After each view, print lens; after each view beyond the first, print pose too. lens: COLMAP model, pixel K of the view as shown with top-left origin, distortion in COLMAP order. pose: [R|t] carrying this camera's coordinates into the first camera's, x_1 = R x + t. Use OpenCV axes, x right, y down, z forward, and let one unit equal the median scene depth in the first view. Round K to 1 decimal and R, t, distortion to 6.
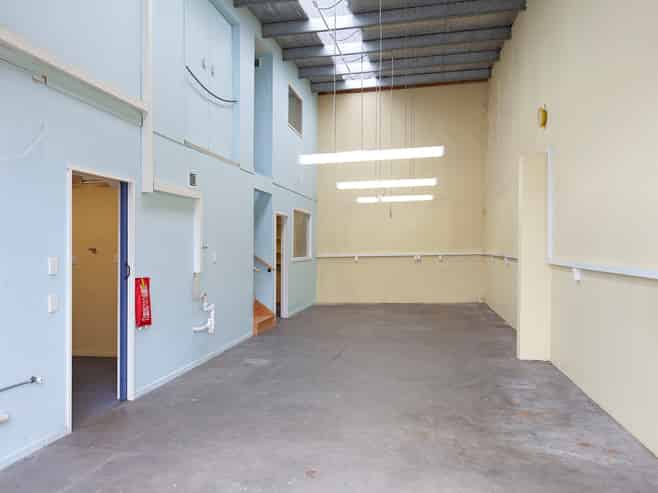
lens RADIAL K [[468.4, 0, 329.0], [0, 468.4, 246.5], [0, 0, 1]] dist [0.002698, 0.000449]
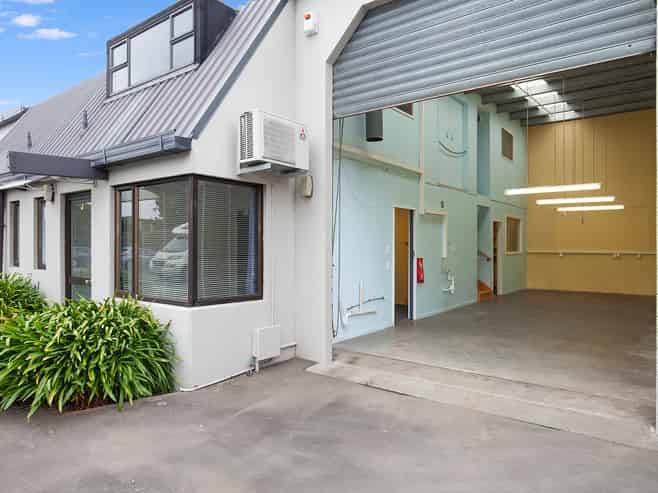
lens RADIAL K [[450.4, 0, 329.0], [0, 450.4, 246.5], [0, 0, 1]] dist [-0.029746, -0.000723]
pose [[0.891811, -0.002811, -0.452400, 0.065828], [0.001430, 0.999993, -0.003394, 0.014214], [0.452407, 0.002380, 0.891809, -0.494565]]
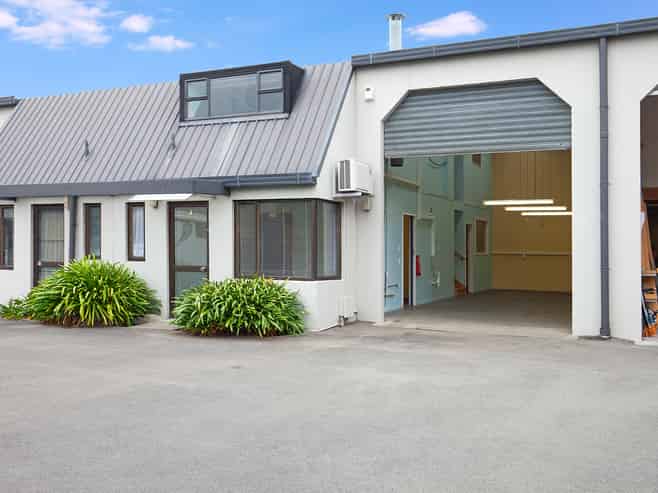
lens RADIAL K [[718.0, 0, 296.3], [0, 718.0, 207.9], [0, 0, 1]] dist [0.004886, 0.001559]
pose [[0.958664, -0.010703, -0.284340, 0.030730], [-0.007205, 0.998059, -0.061861, 0.033009], [0.284450, 0.061352, 0.956726, -1.584654]]
